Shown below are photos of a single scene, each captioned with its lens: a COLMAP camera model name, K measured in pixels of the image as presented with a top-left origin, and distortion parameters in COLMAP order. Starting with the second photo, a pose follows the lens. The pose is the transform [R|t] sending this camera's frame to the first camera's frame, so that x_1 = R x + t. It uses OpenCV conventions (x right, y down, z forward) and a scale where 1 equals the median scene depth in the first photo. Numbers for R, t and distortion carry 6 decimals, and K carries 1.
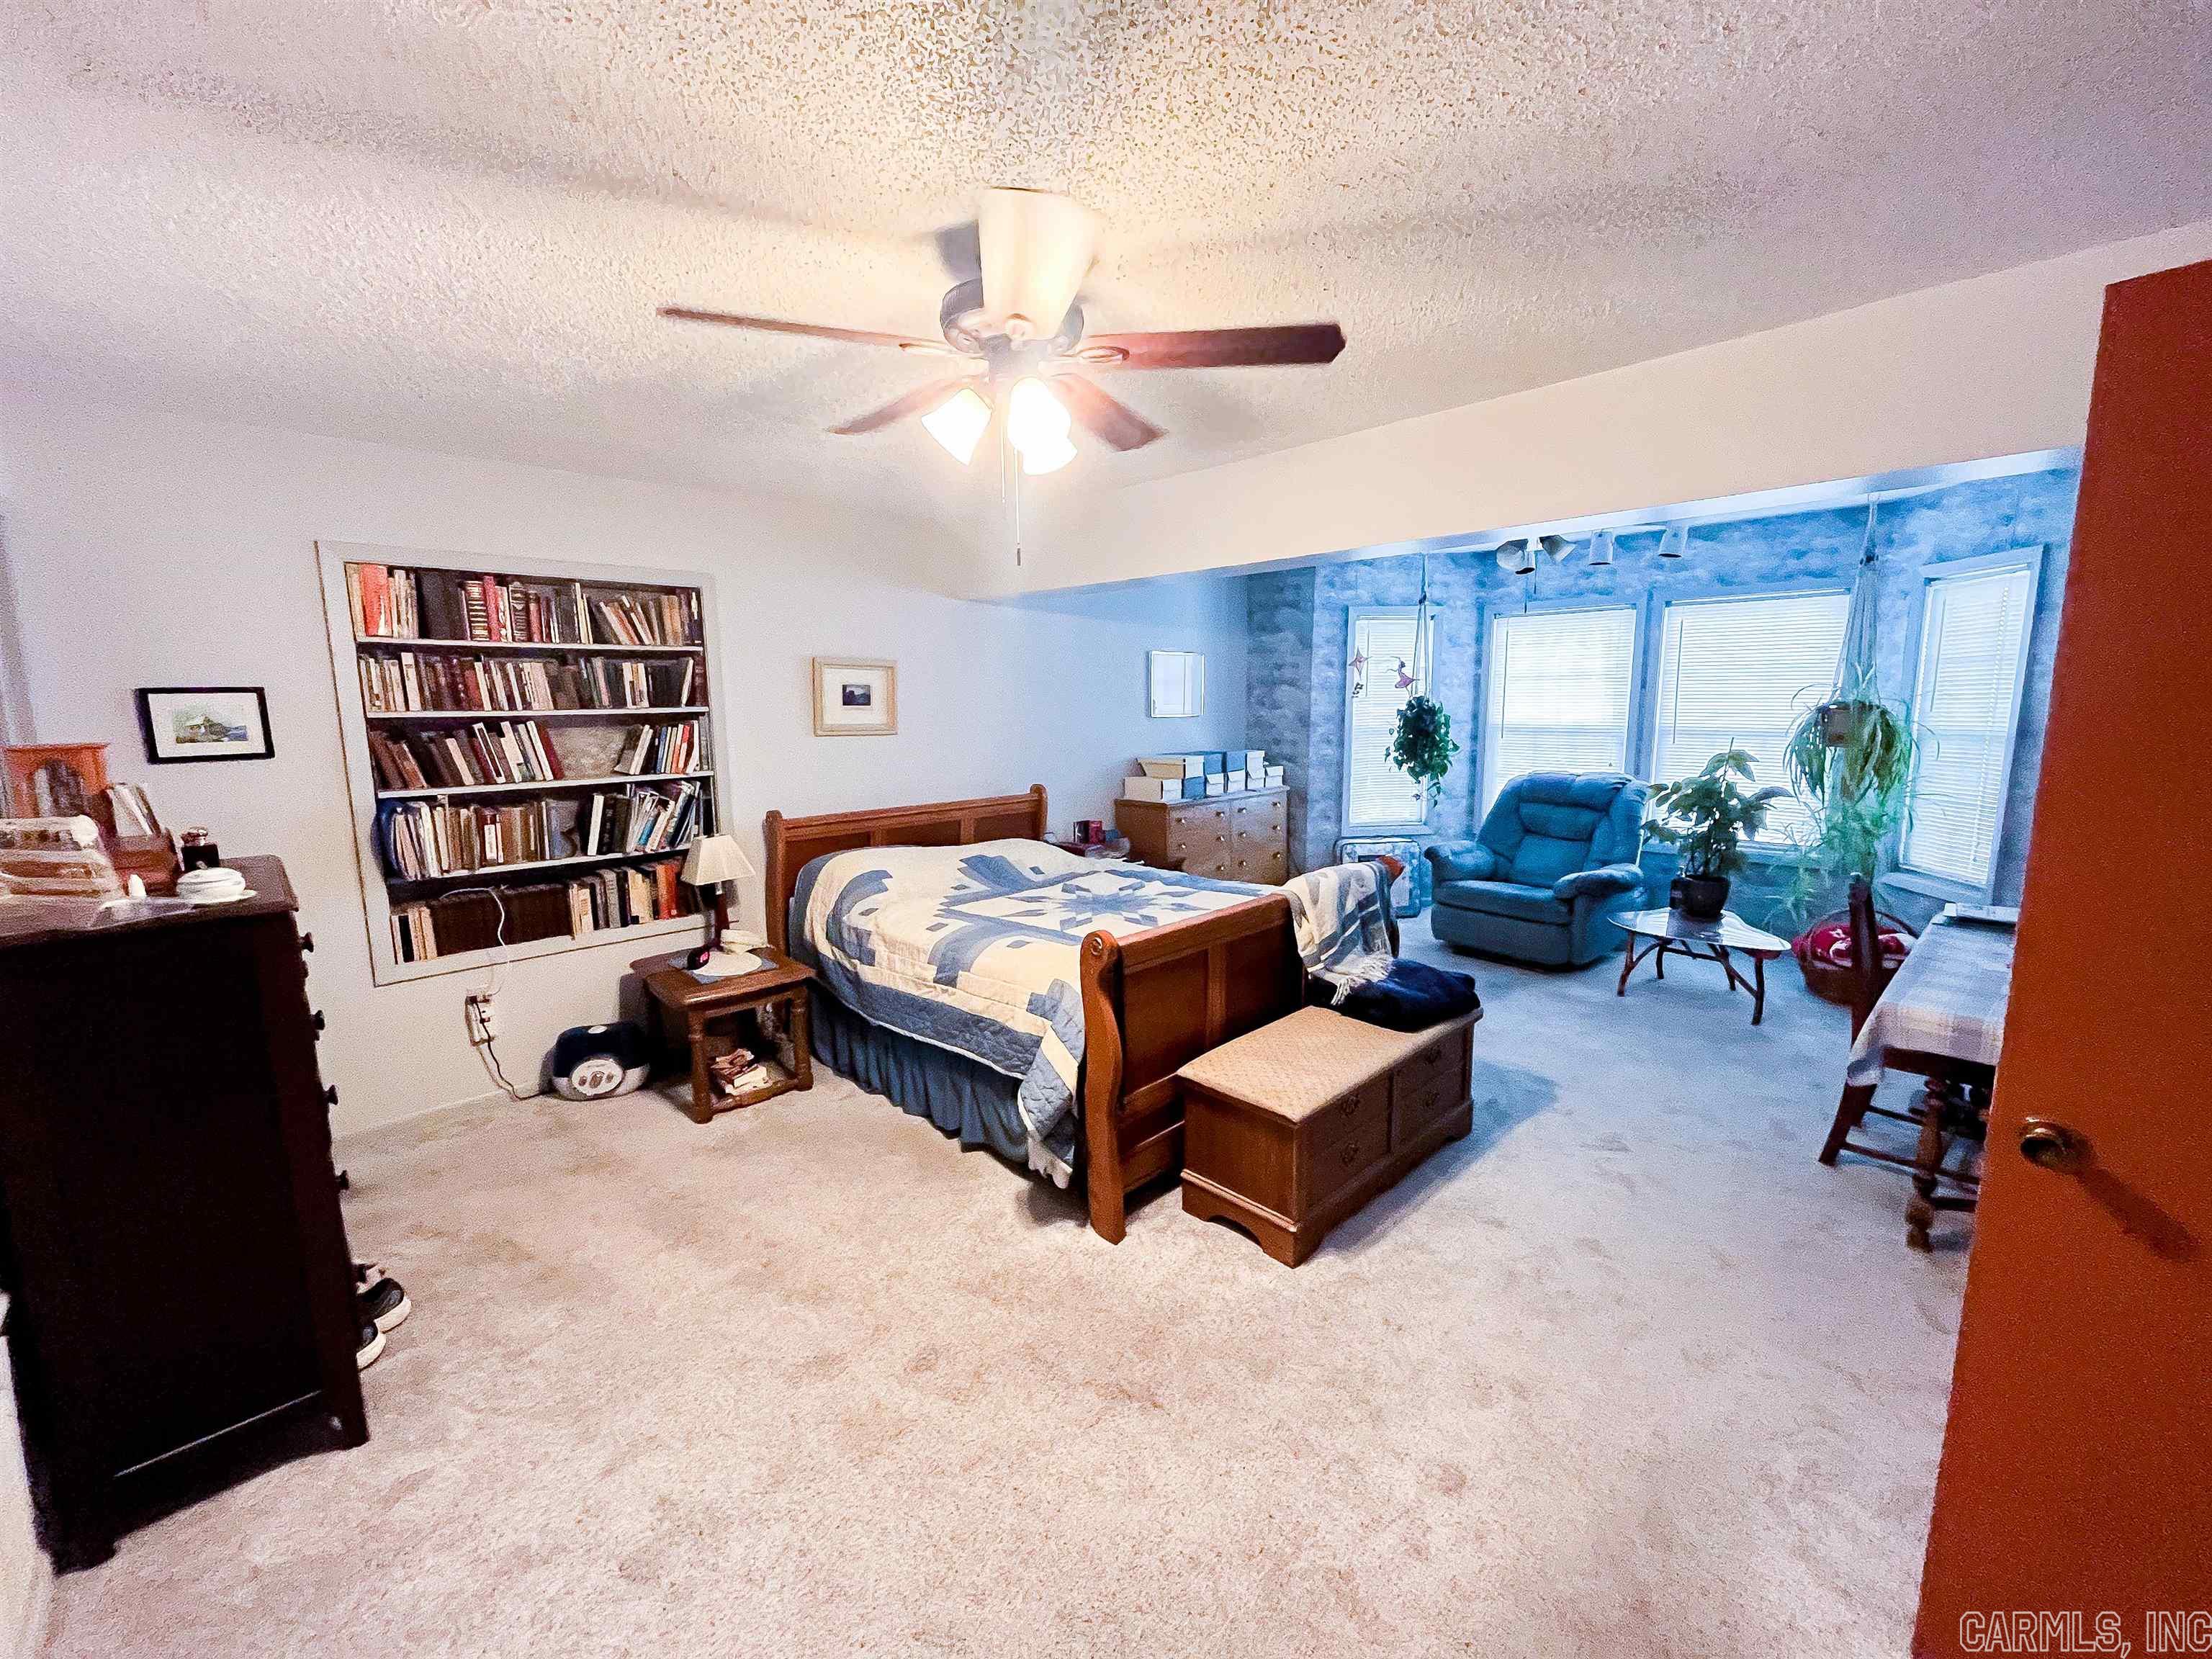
lens RADIAL K [[895.2, 0, 1100.7], [0, 895.2, 828.5], [0, 0, 1]] dist [-0.002981, -0.001339]
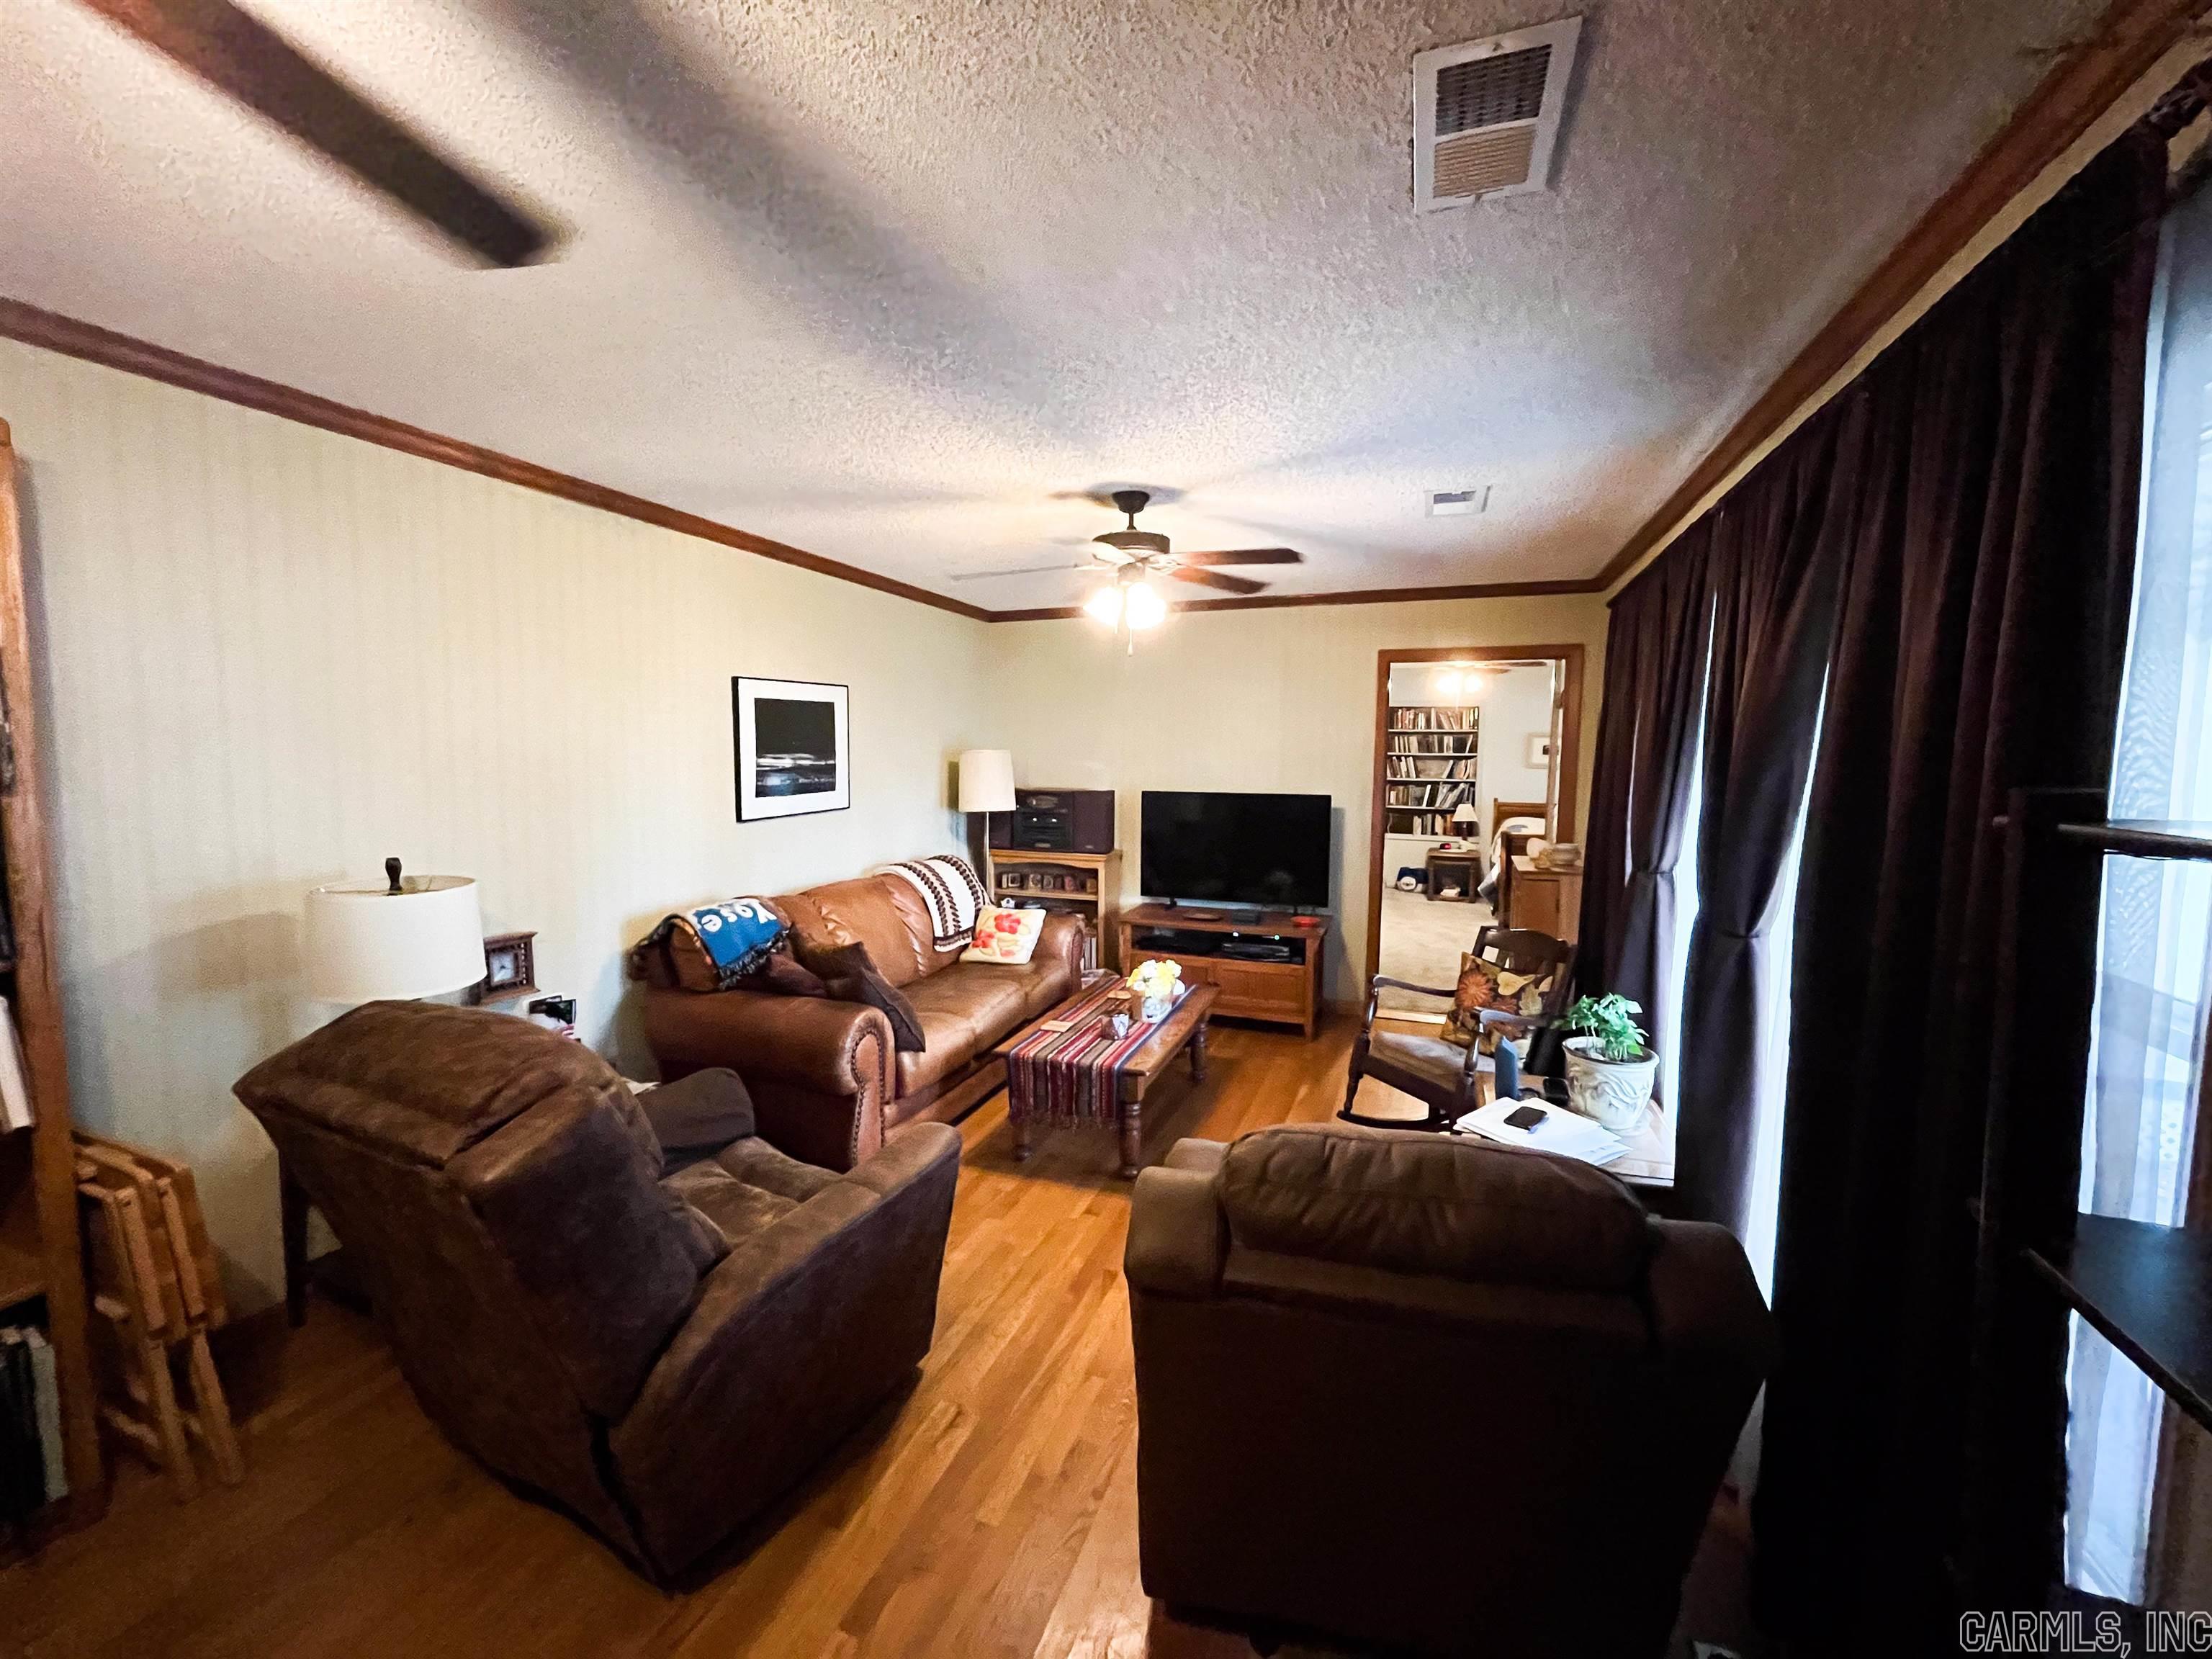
lens RADIAL K [[895.2, 0, 1109.4], [0, 895.2, 825.1], [0, 0, 1]] dist [-0.002981, -0.001339]
pose [[0.440573, 0.092101, -0.892980, 1.470623], [-0.151688, 0.988058, 0.027069, 0.160170], [0.884809, 0.123528, 0.449282, -1.078941]]
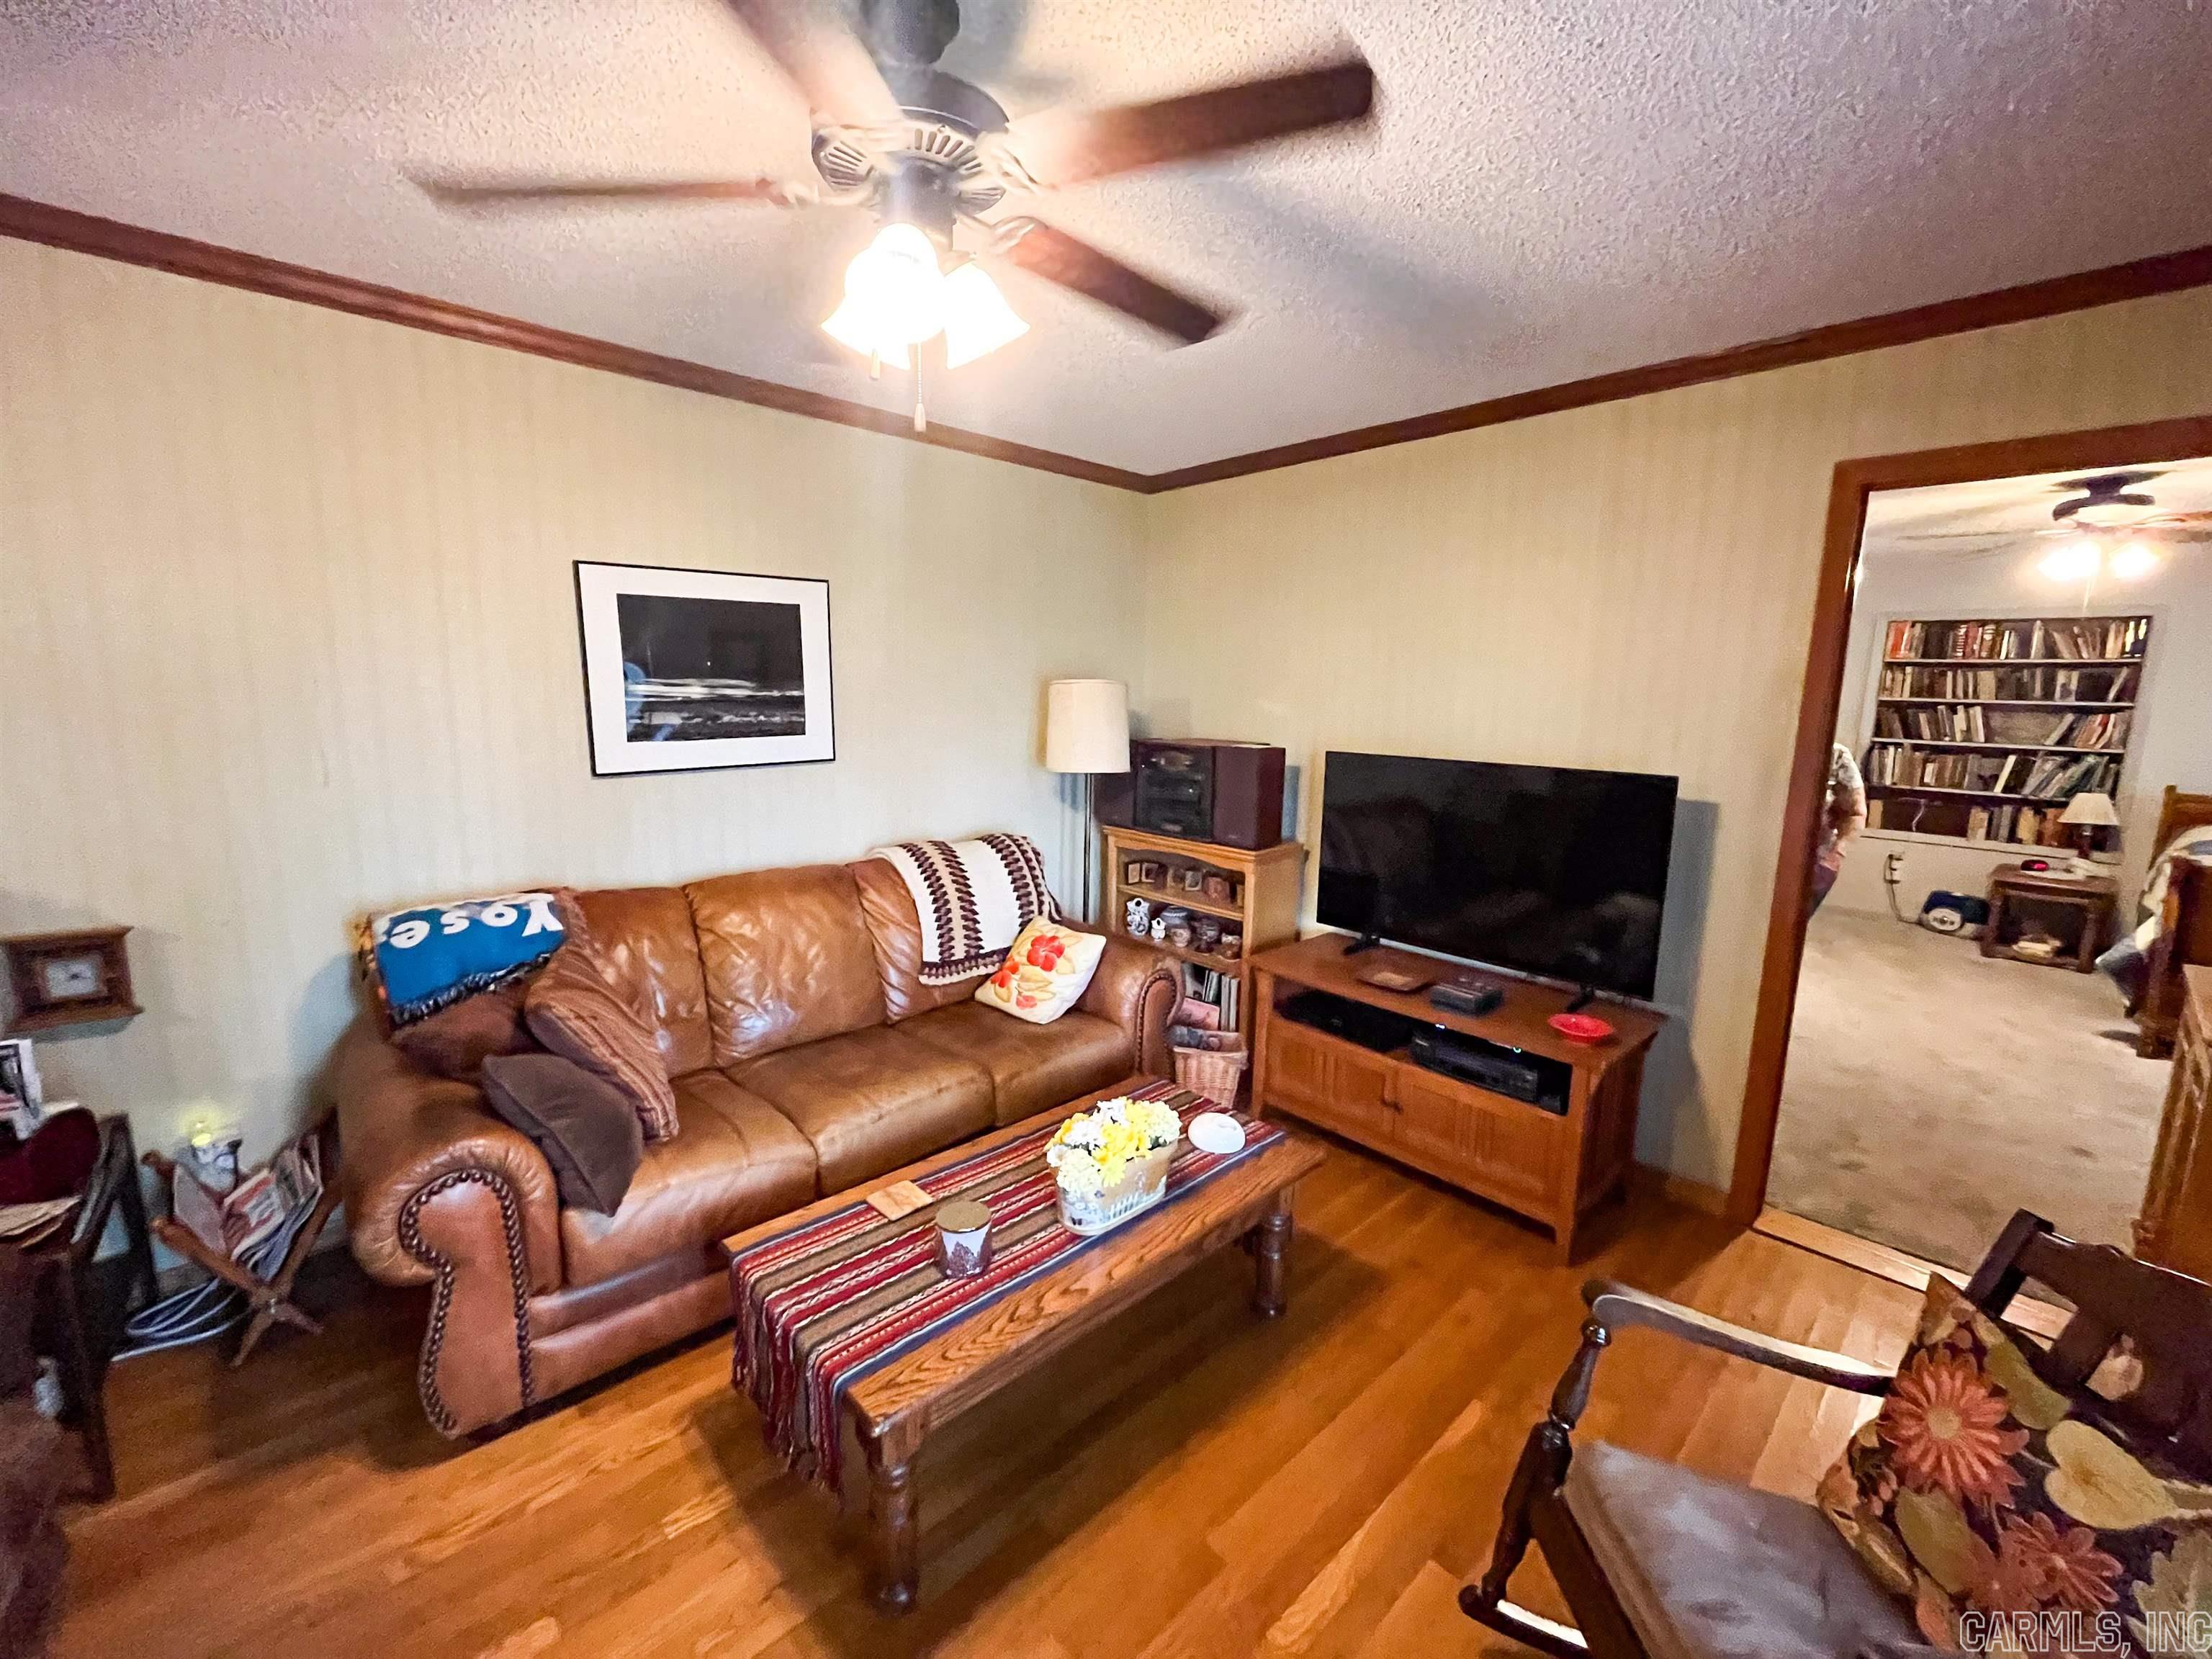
lens RADIAL K [[895.2, 0, 1099.0], [0, 895.2, 828.9], [0, 0, 1]] dist [-0.002981, -0.001339]
pose [[-0.019638, 0.166978, -0.985765, 1.053373], [-0.170080, 0.971027, 0.167870, 0.100399], [0.985235, 0.170955, 0.009331, -0.584310]]
